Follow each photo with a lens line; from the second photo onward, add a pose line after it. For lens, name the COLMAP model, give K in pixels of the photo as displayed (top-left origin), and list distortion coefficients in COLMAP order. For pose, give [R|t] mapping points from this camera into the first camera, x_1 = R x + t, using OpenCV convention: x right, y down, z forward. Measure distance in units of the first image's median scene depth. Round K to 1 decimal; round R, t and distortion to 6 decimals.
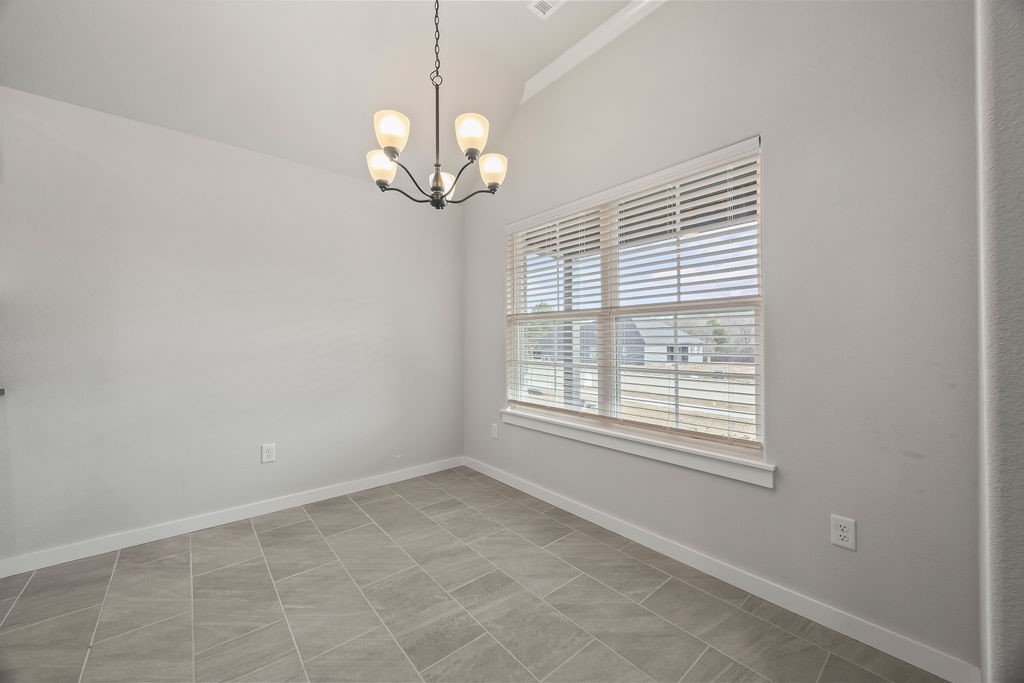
lens RADIAL K [[385.0, 0, 509.6], [0, 385.0, 348.6], [0, 0, 1]] dist [-0.001104, -0.000041]
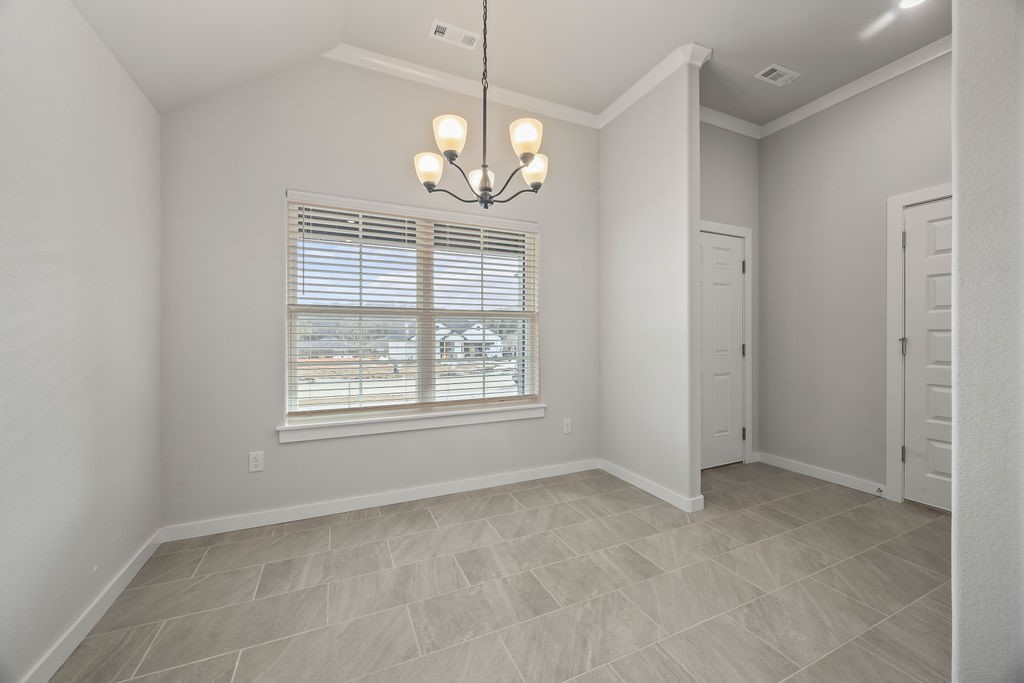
lens RADIAL K [[382.5, 0, 508.8], [0, 382.5, 344.2], [0, 0, 1]] dist [-0.002412, -0.000133]
pose [[0.264846, -0.009297, 0.964246, -0.918115], [0.017502, 0.999835, 0.004833, -0.001064], [-0.964132, 0.015597, 0.264965, 0.528972]]
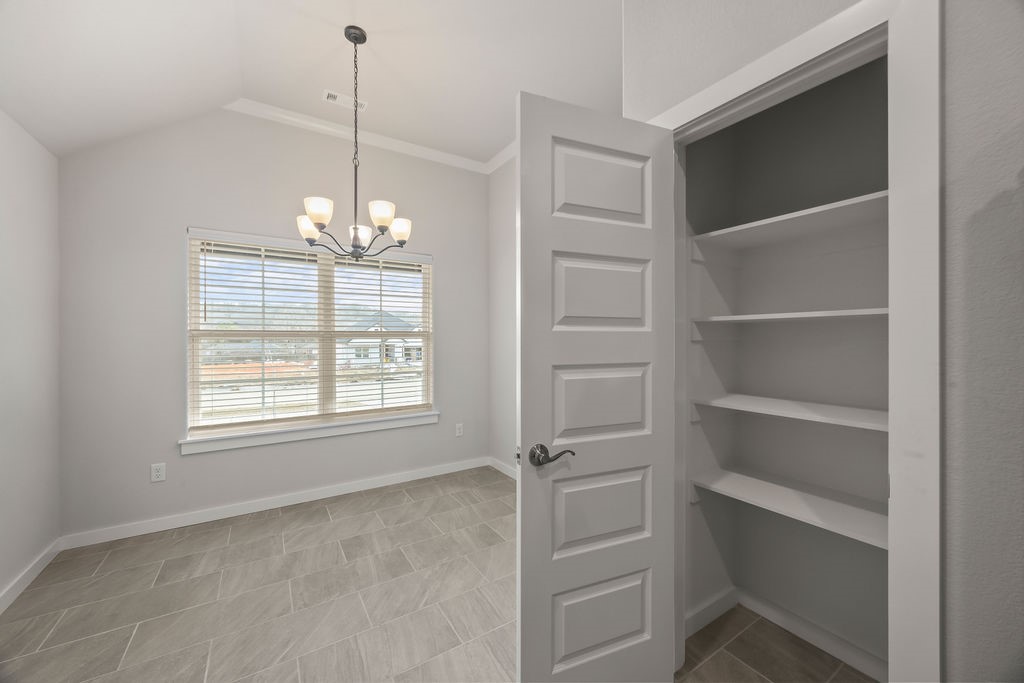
lens RADIAL K [[380.9, 0, 506.1], [0, 380.9, 346.2], [0, 0, 1]] dist [-0.000065, -0.000136]
pose [[0.130758, -0.008889, 0.991375, -1.110241], [0.021374, 0.999753, 0.006145, -0.057880], [-0.991184, 0.020387, 0.130915, 0.258031]]
